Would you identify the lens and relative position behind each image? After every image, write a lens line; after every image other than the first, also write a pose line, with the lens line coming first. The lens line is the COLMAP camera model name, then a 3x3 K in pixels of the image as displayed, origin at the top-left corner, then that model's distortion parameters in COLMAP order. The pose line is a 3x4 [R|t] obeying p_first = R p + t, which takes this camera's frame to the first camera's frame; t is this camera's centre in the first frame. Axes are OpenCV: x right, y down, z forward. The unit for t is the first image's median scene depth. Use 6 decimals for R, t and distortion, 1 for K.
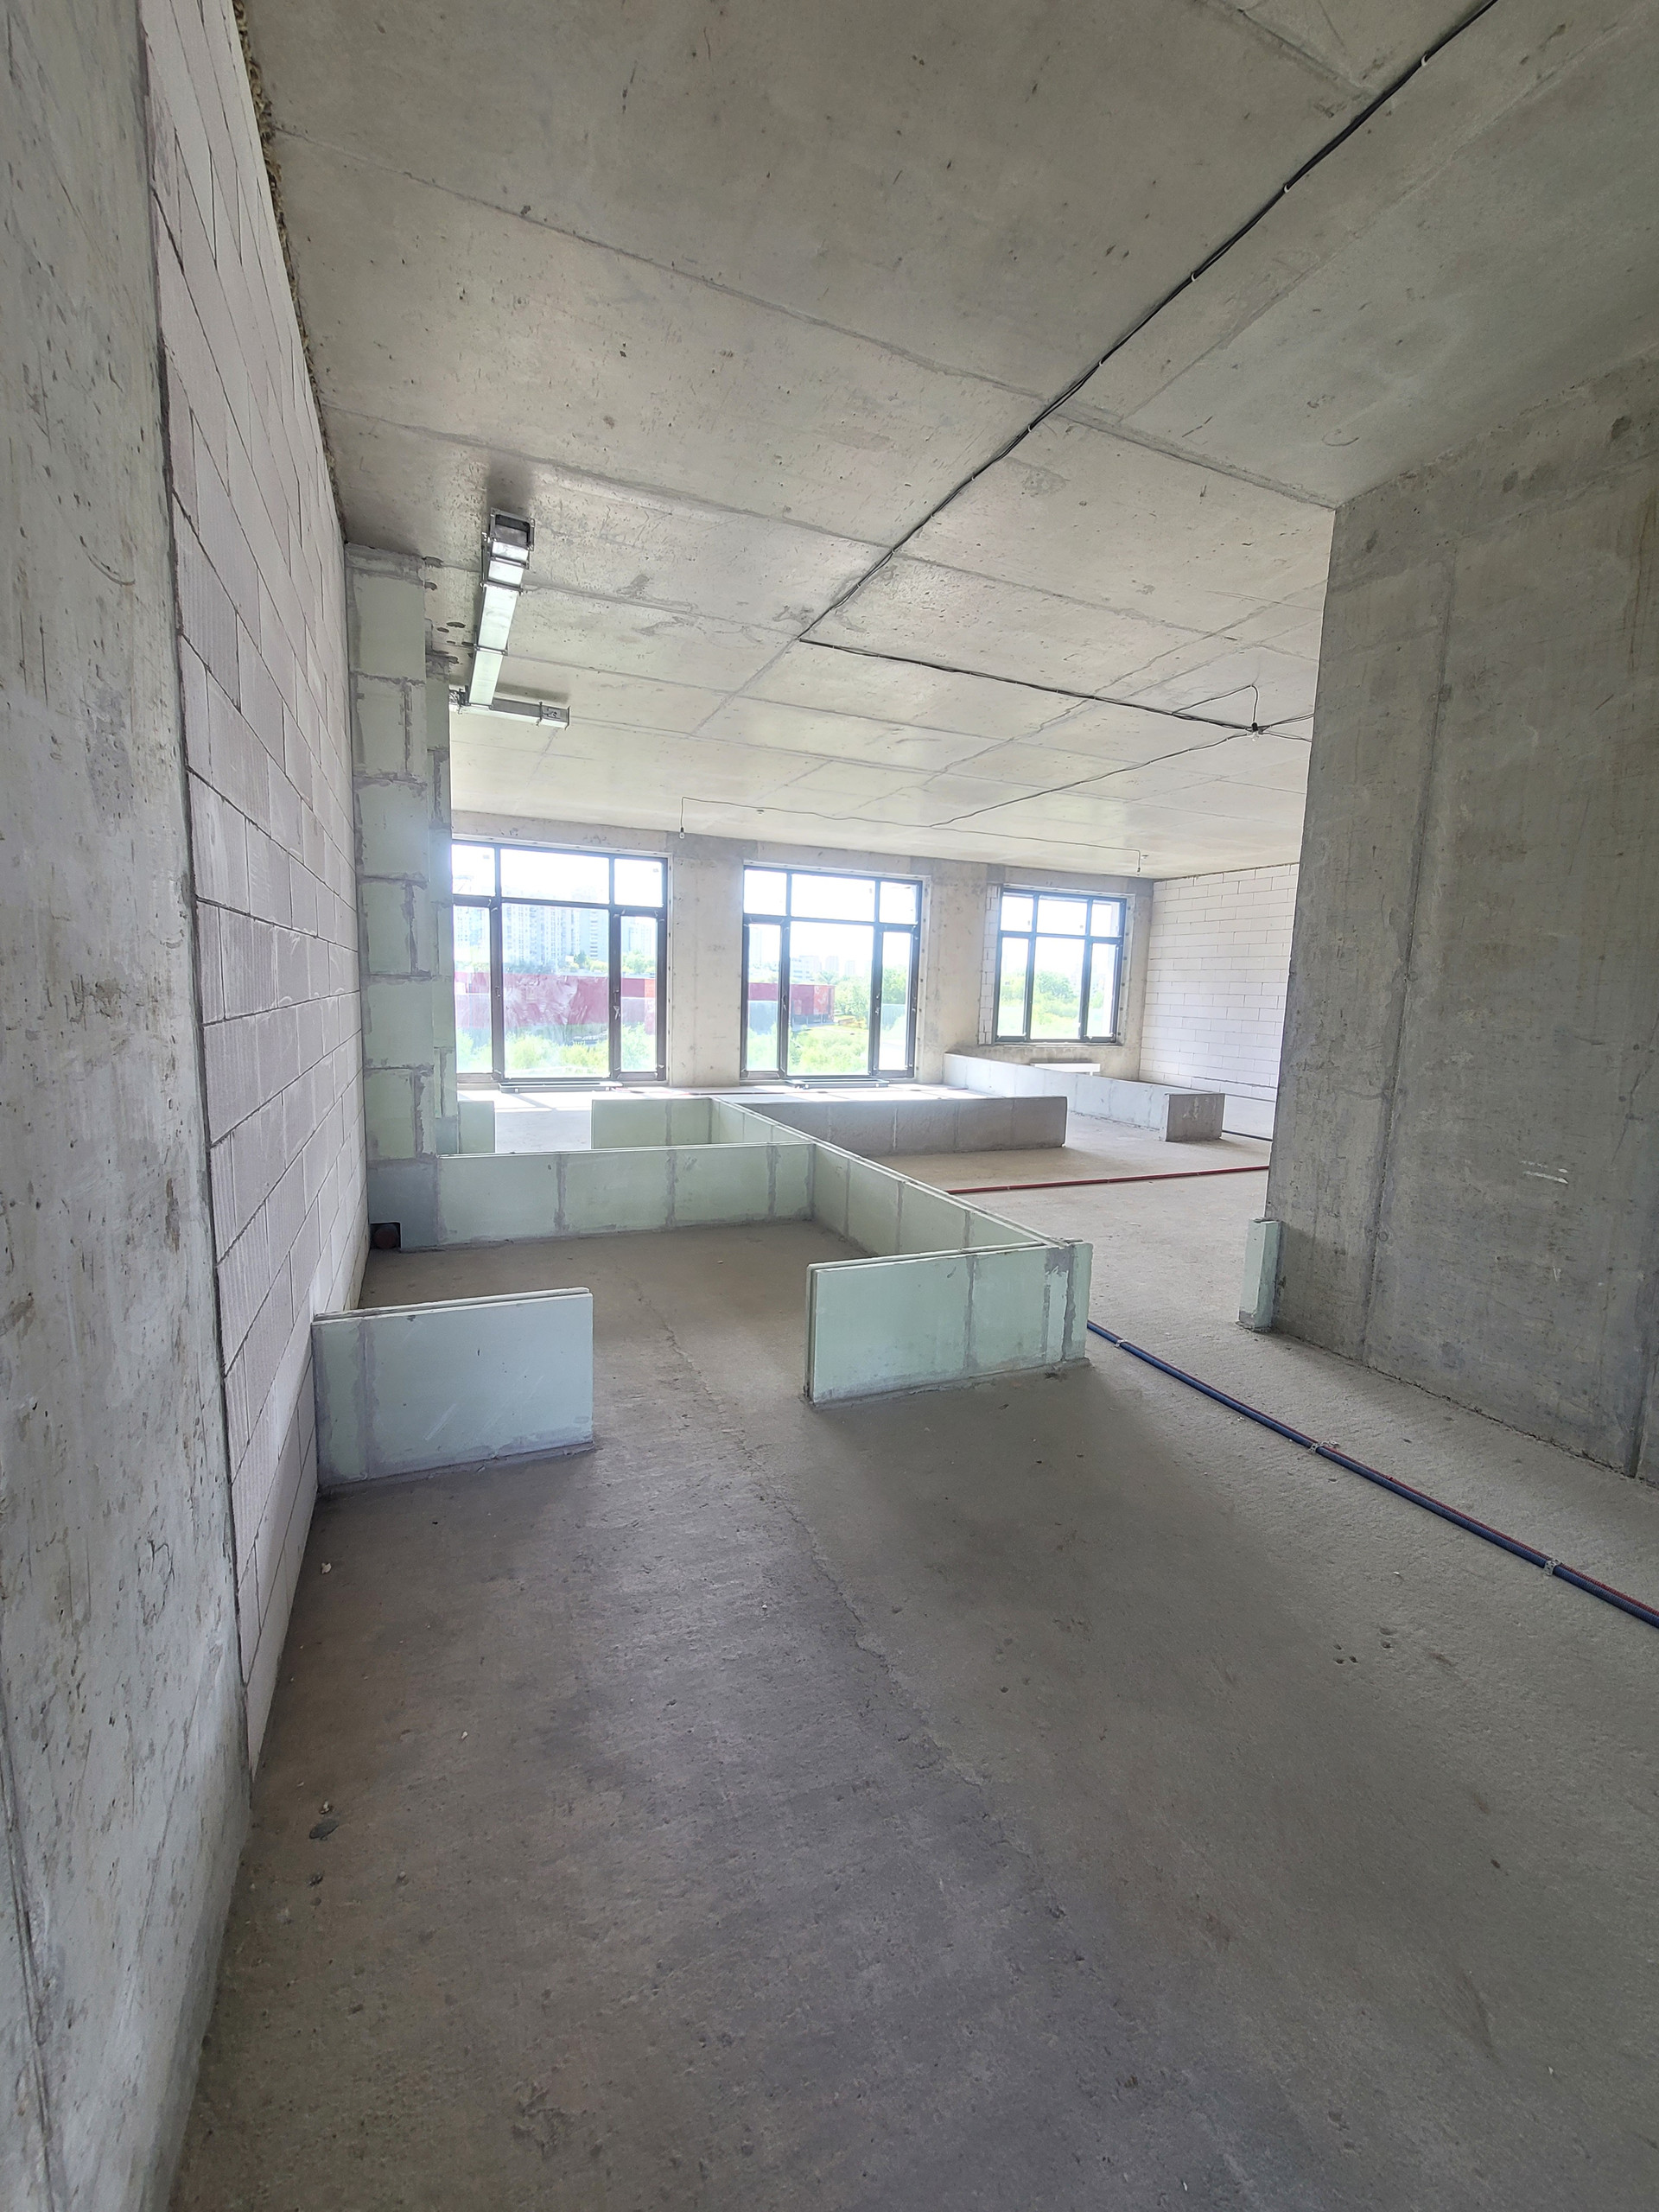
lens RADIAL K [[893.2, 0, 829.5], [0, 893.2, 1106.0], [0, 0, 1]] dist [-0.002465, -0.000088]
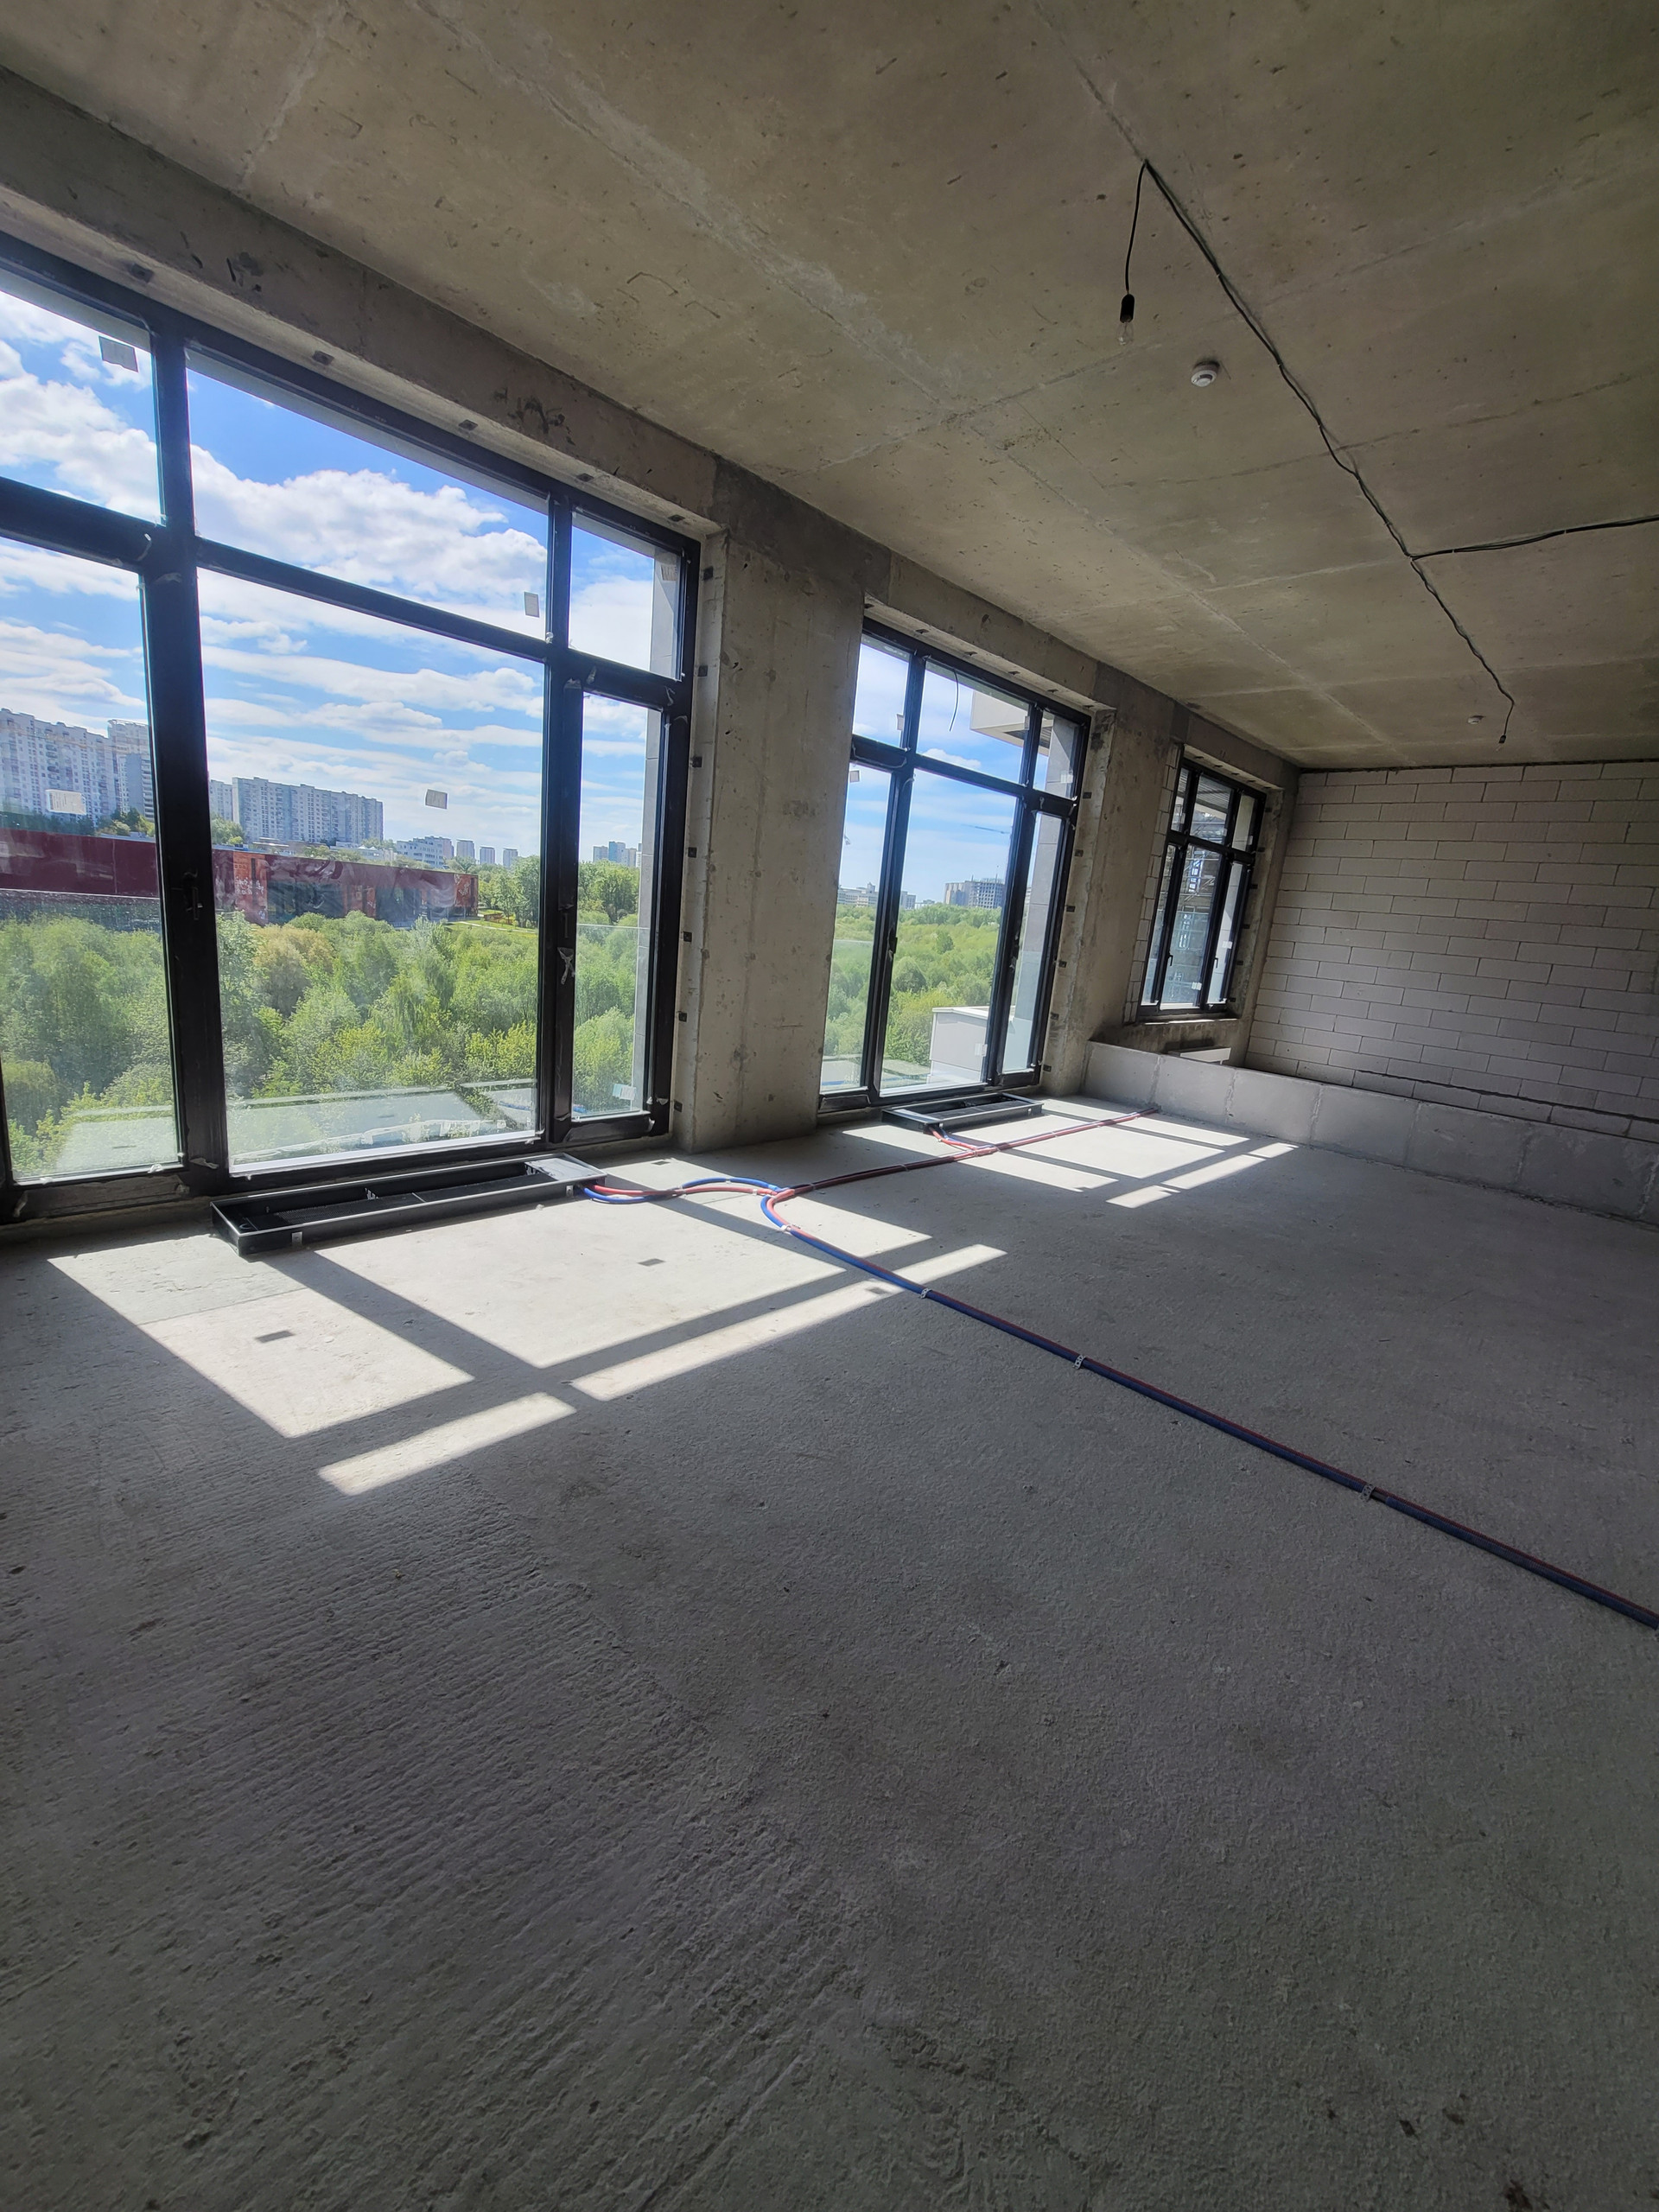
lens RADIAL K [[893.2, 0, 829.5], [0, 893.2, 1106.0], [0, 0, 1]] dist [-0.002465, -0.000088]
pose [[0.927824, -0.027519, 0.372002, -0.243843], [-0.012425, 0.994442, 0.104552, -0.077571], [-0.372811, -0.101628, 0.922325, 0.551174]]
